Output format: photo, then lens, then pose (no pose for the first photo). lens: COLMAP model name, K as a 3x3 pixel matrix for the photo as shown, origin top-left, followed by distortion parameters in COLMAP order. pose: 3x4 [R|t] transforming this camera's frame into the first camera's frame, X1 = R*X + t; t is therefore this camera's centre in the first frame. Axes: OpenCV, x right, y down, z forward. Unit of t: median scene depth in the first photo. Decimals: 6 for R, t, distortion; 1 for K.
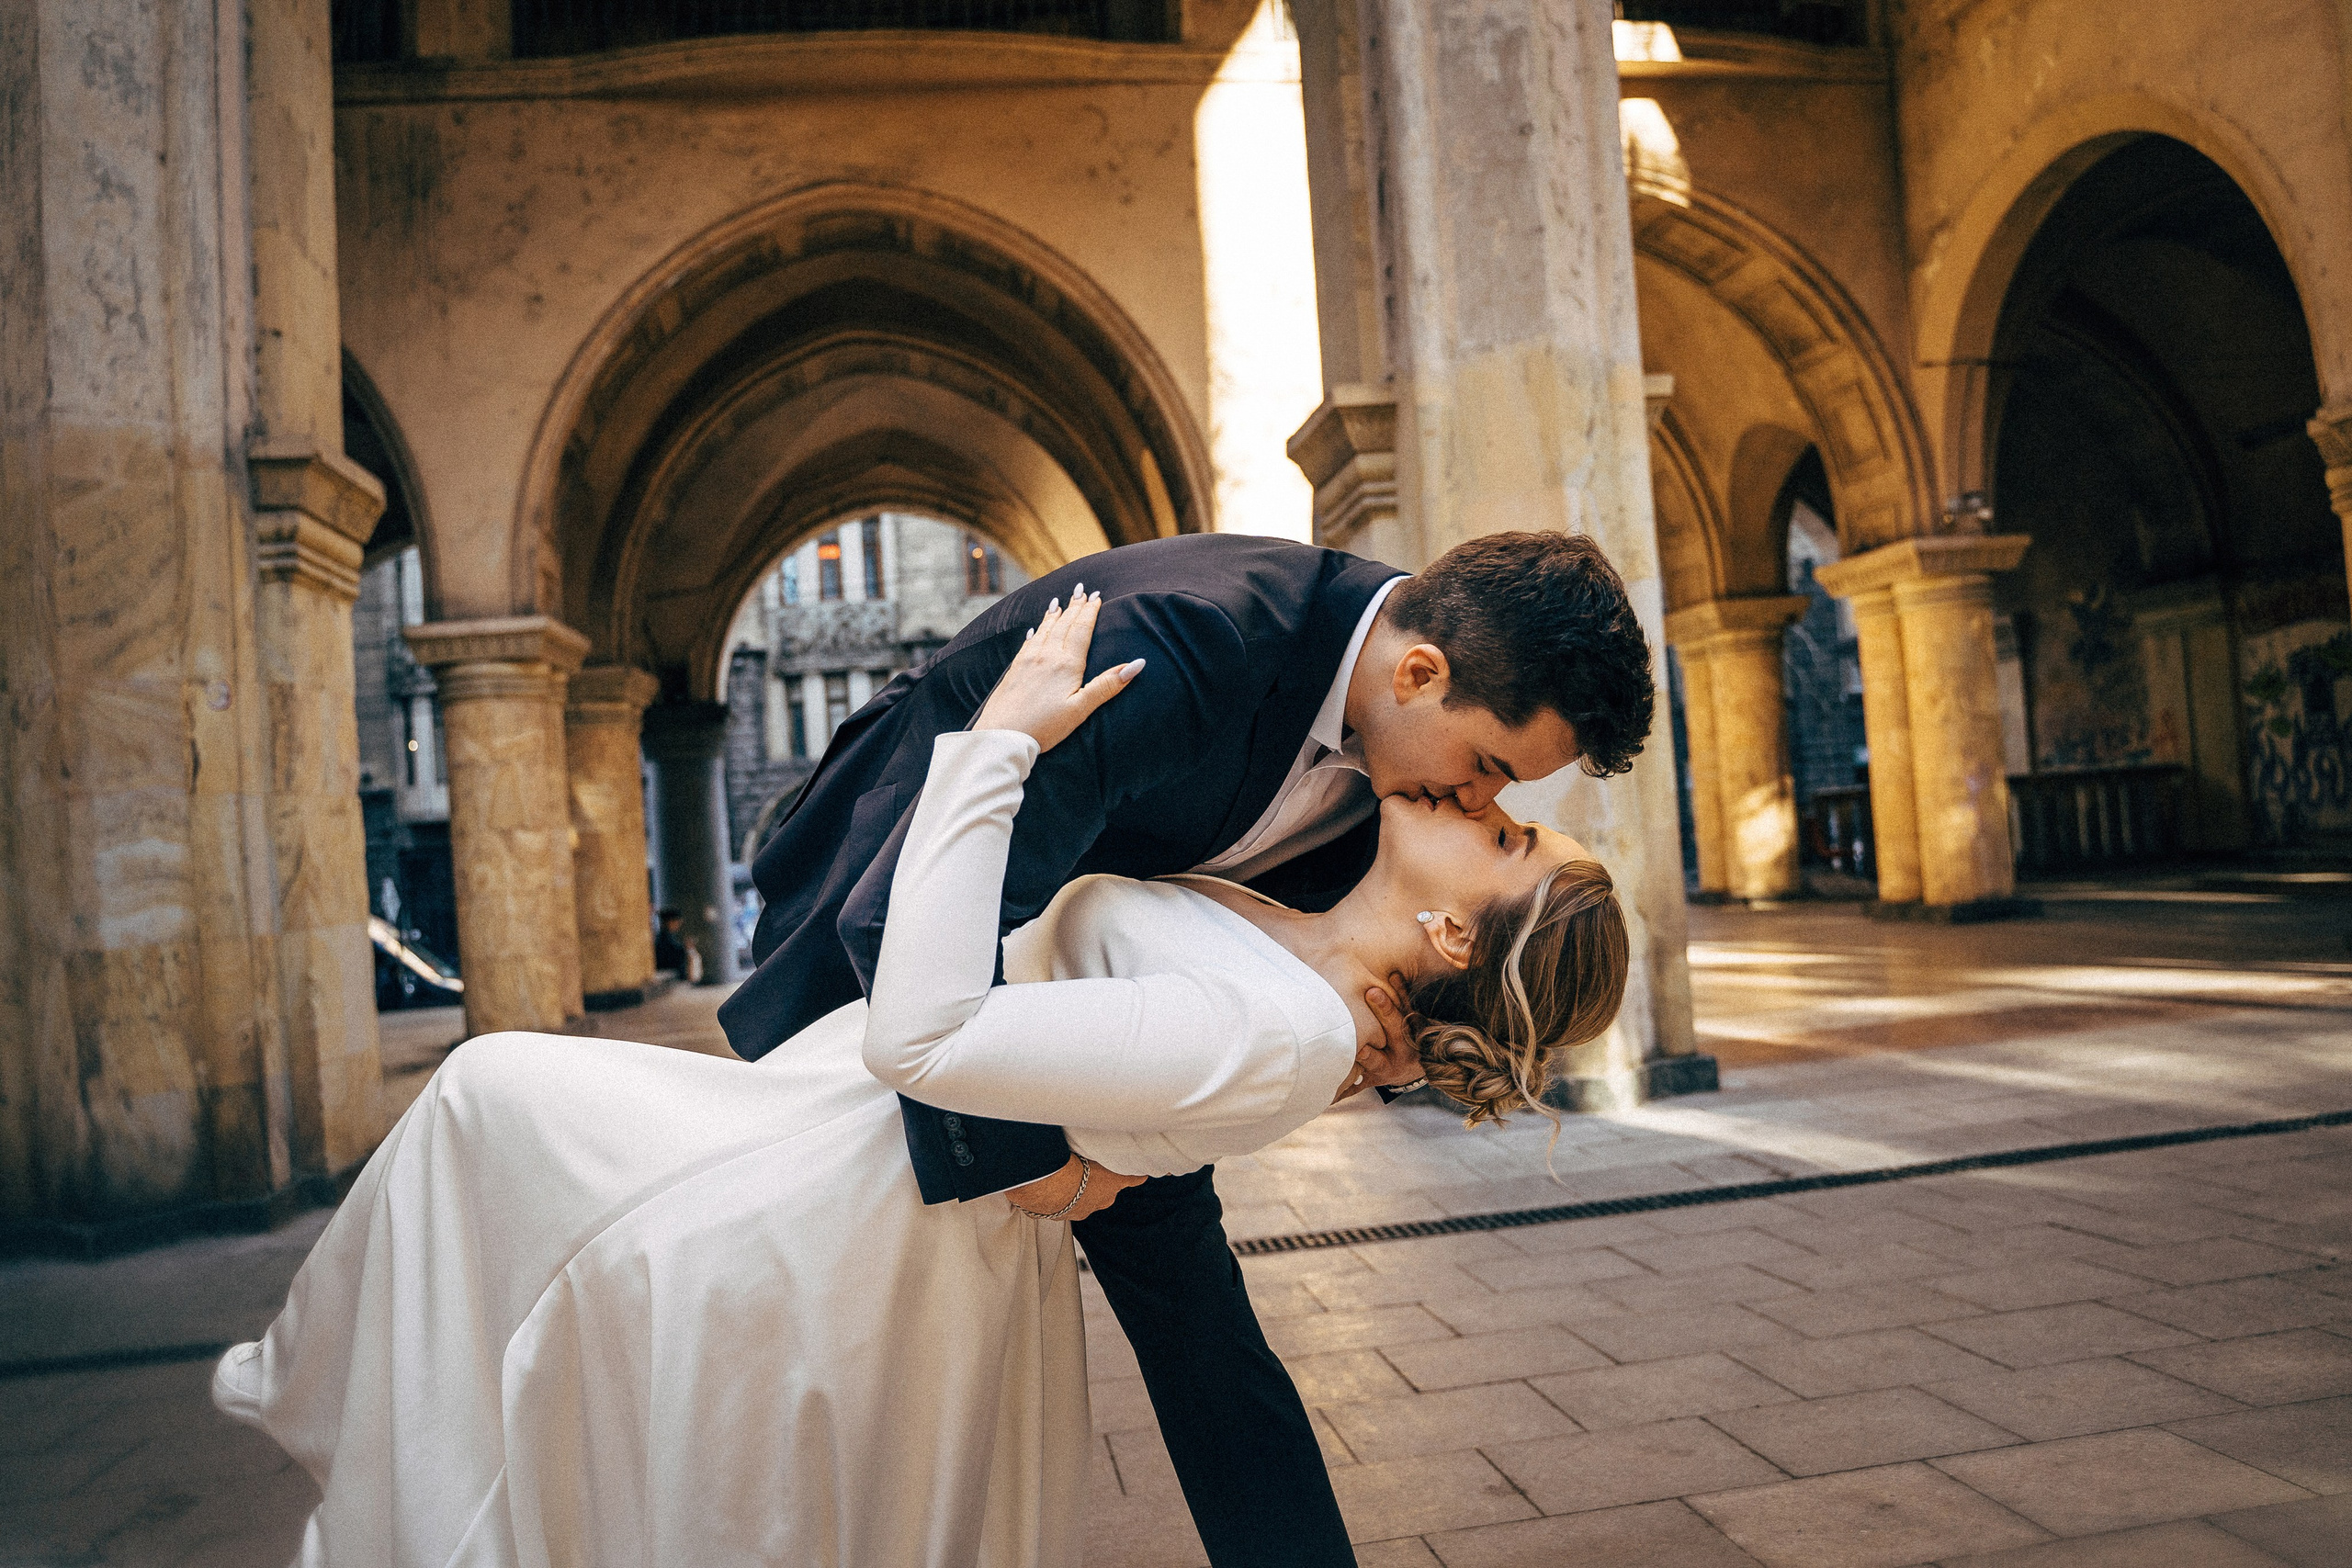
lens RADIAL K [[2010.0, 0, 1286.7], [0, 2010.0, 689.3], [0, 0, 1]] dist [-0.049946, 0.000398]
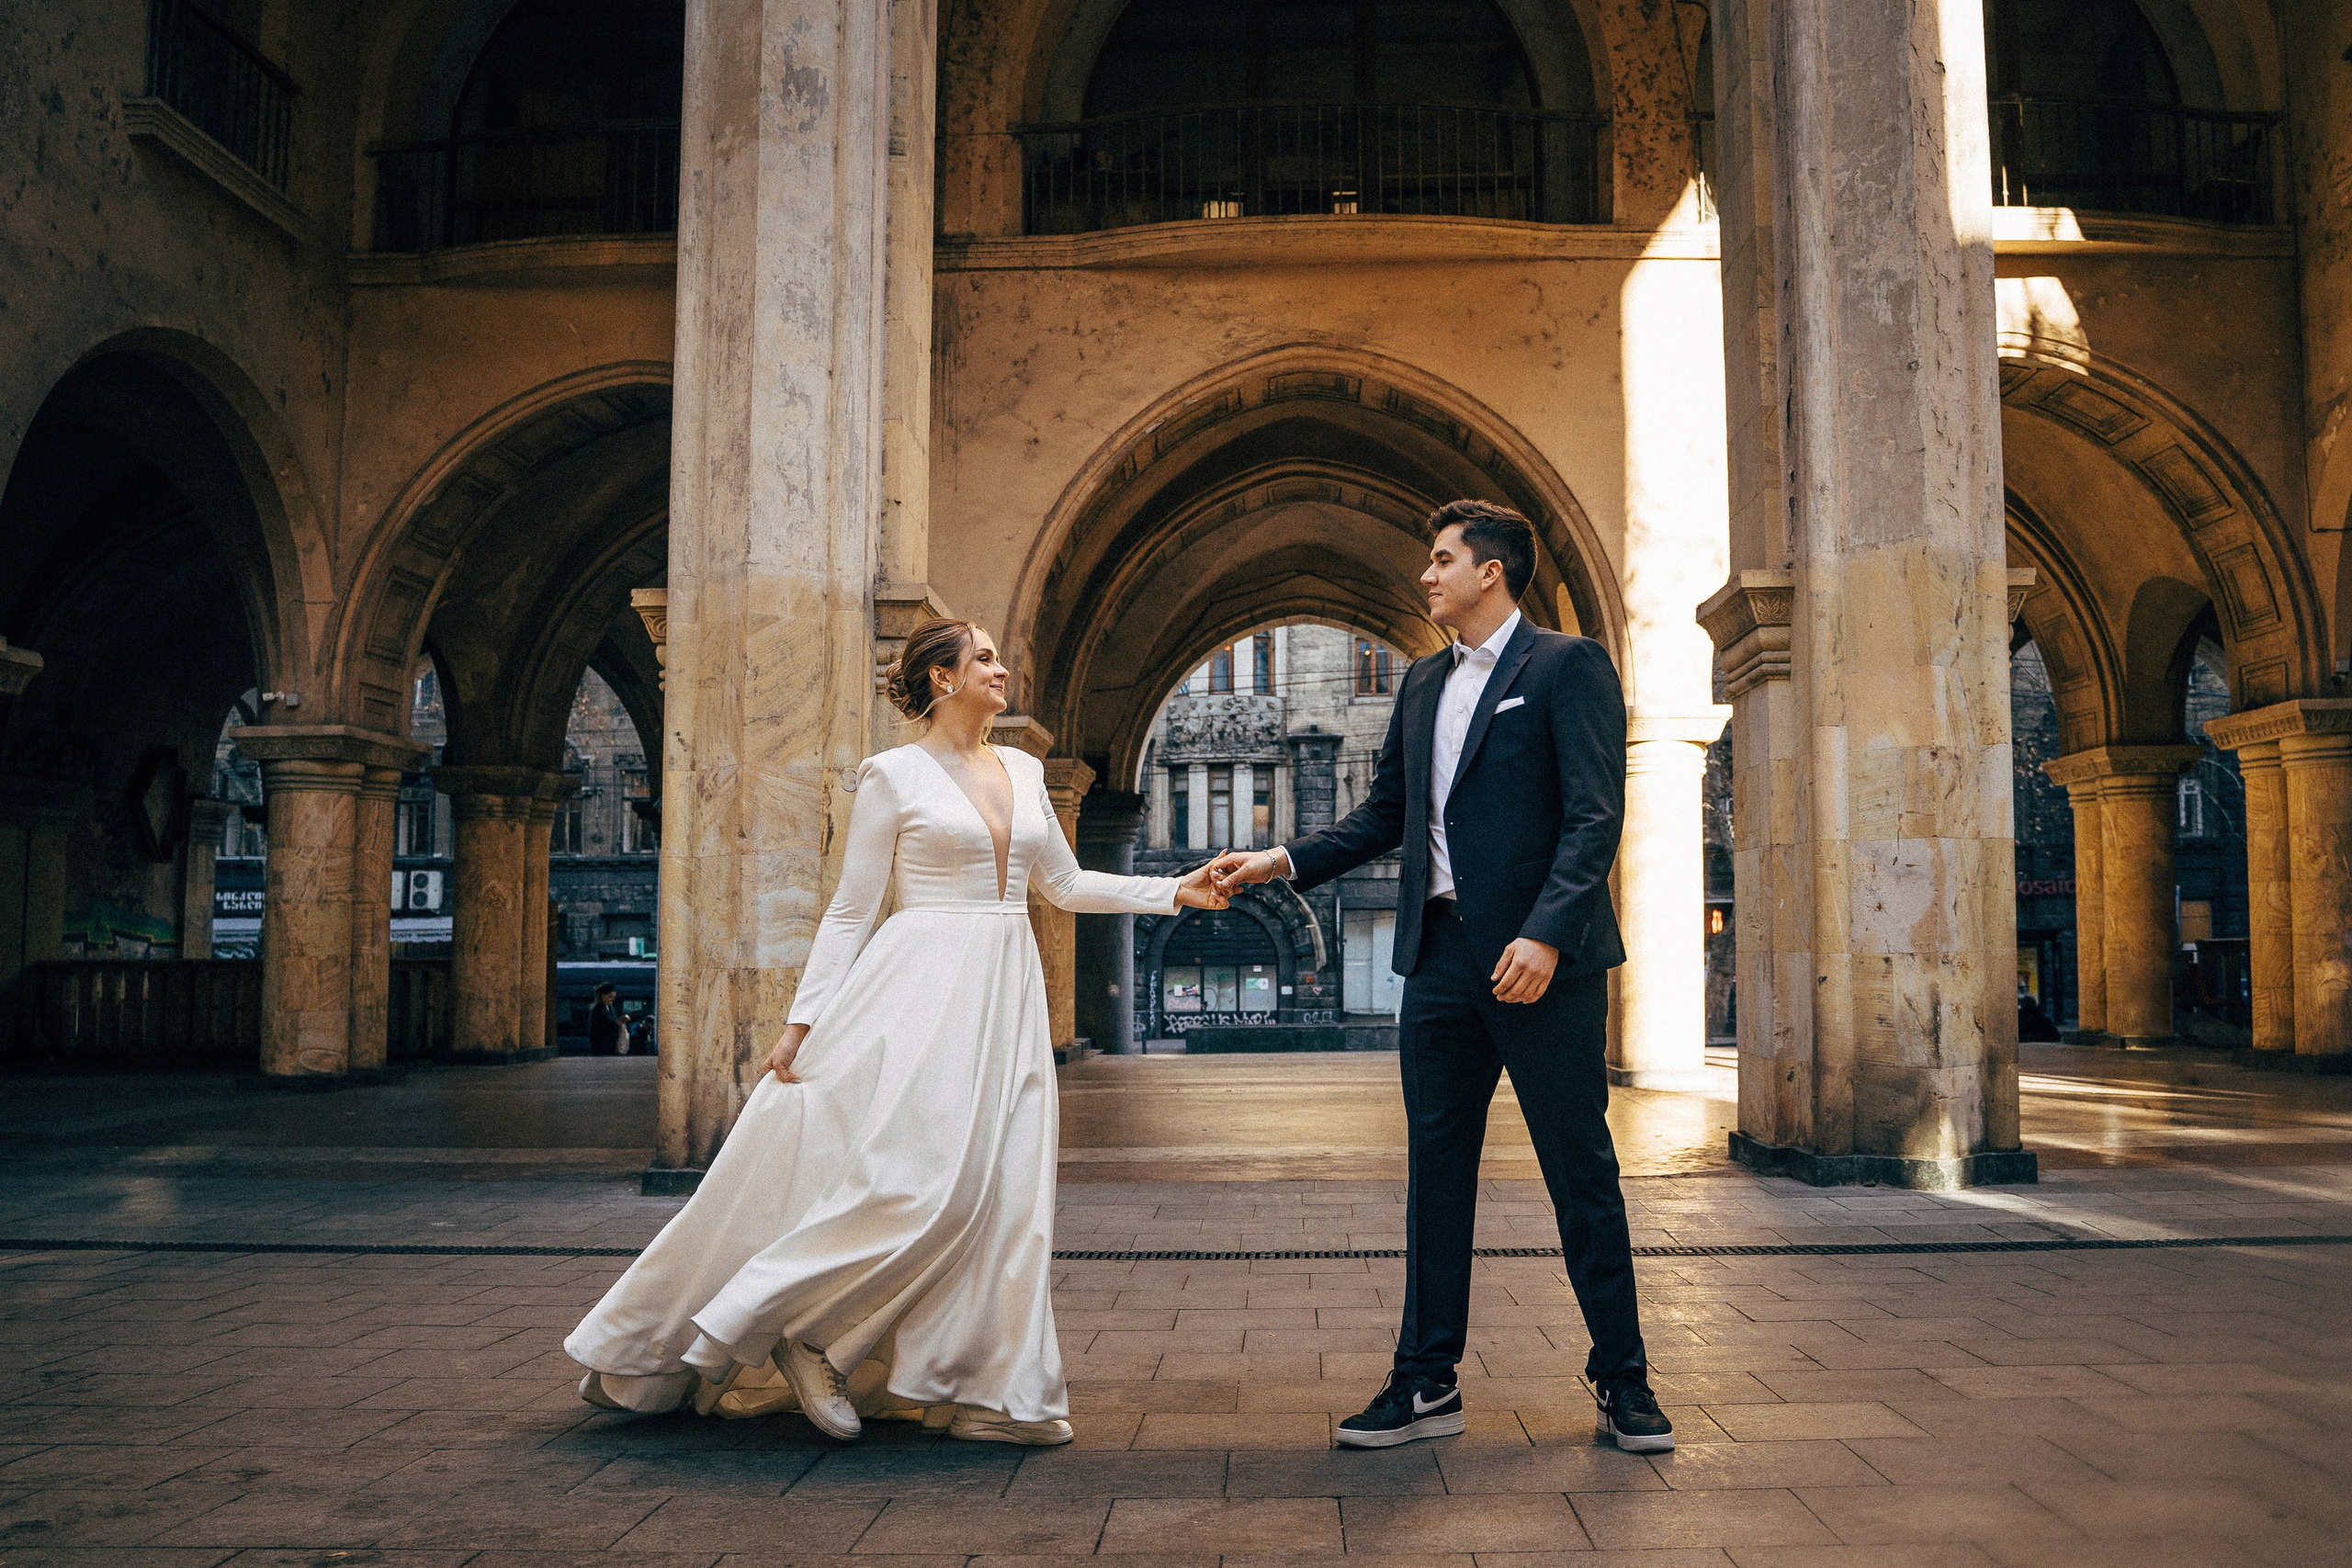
lens RADIAL K [[2102.7, 0, 1164.8], [0, 2102.7, 748.0], [0, 0, 1]] dist [-0.092981, -0.002432]
pose [[0.969685, 0.049309, -0.239331, -0.003776], [-0.054074, 0.998447, -0.013377, -0.006632], [0.238300, 0.025913, 0.970846, -0.159435]]
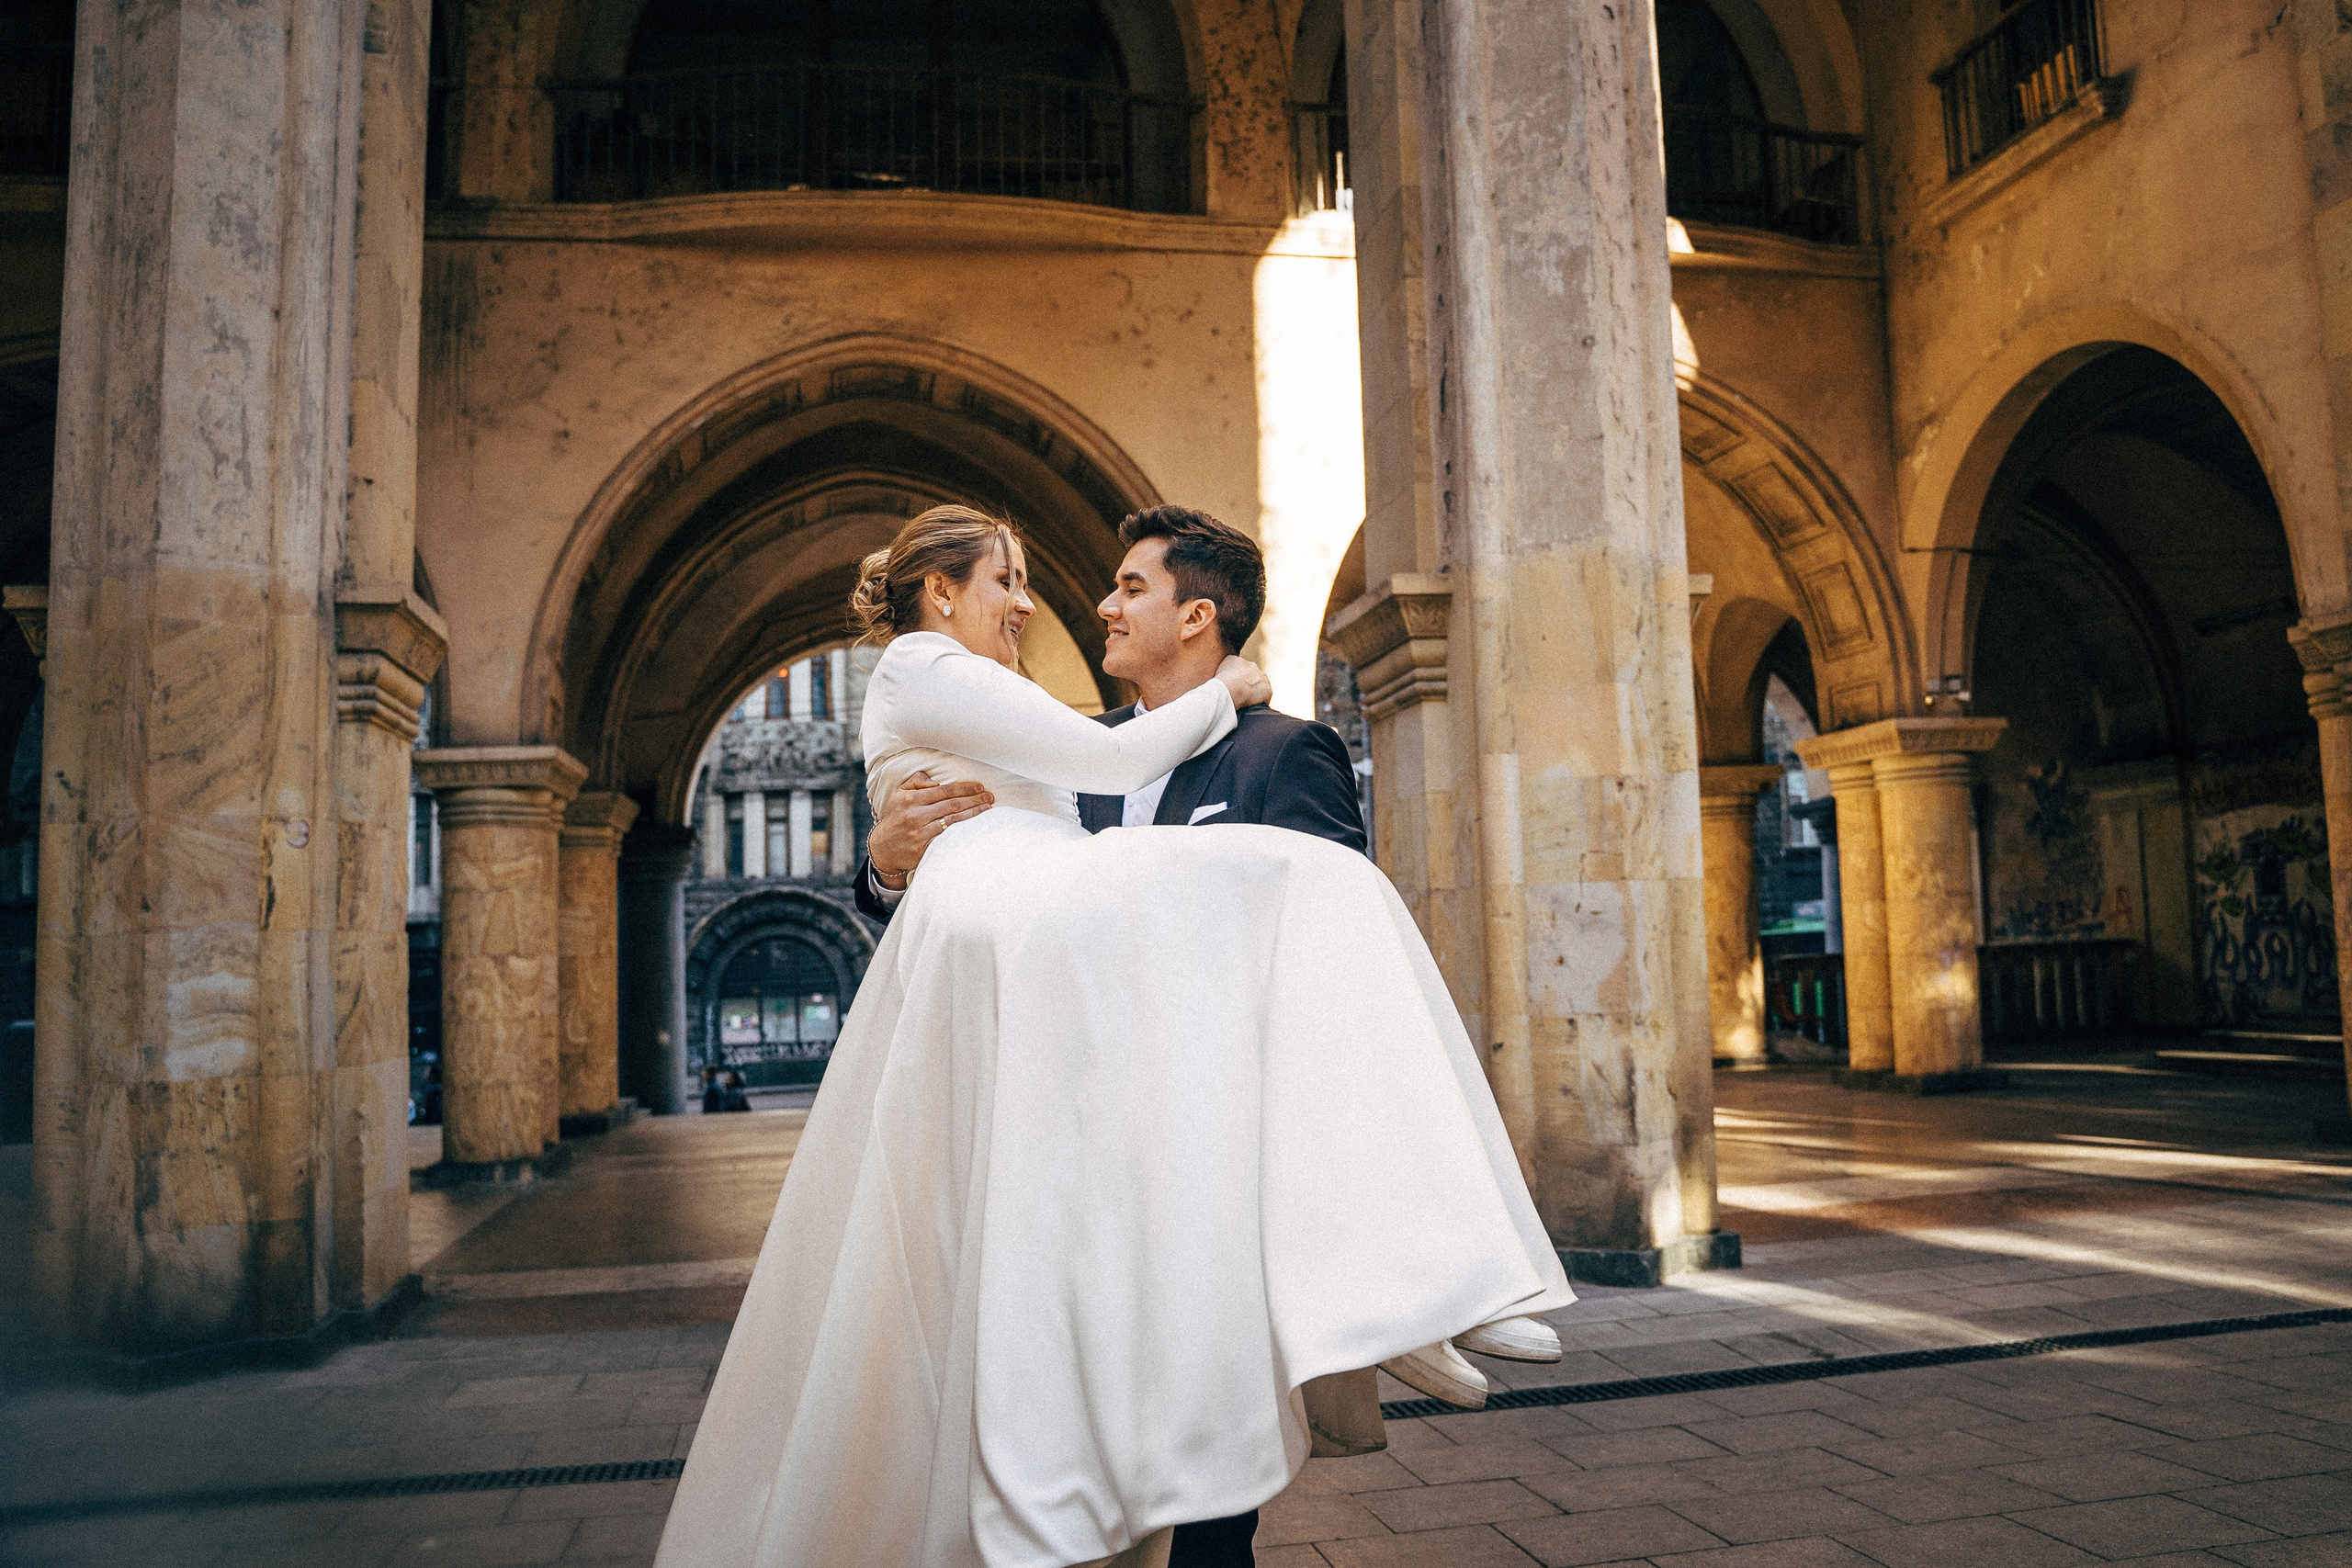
lens RADIAL K [[2020.9, 0, 1274.2], [0, 2020.9, 684.1], [0, 0, 1]] dist [-0.099936, 0.069874]
pose [[0.998981, 0.037185, 0.025596, -0.035226], [-0.035358, 0.997027, -0.068456, -0.011907], [-0.028065, 0.067481, 0.997326, -0.020076]]
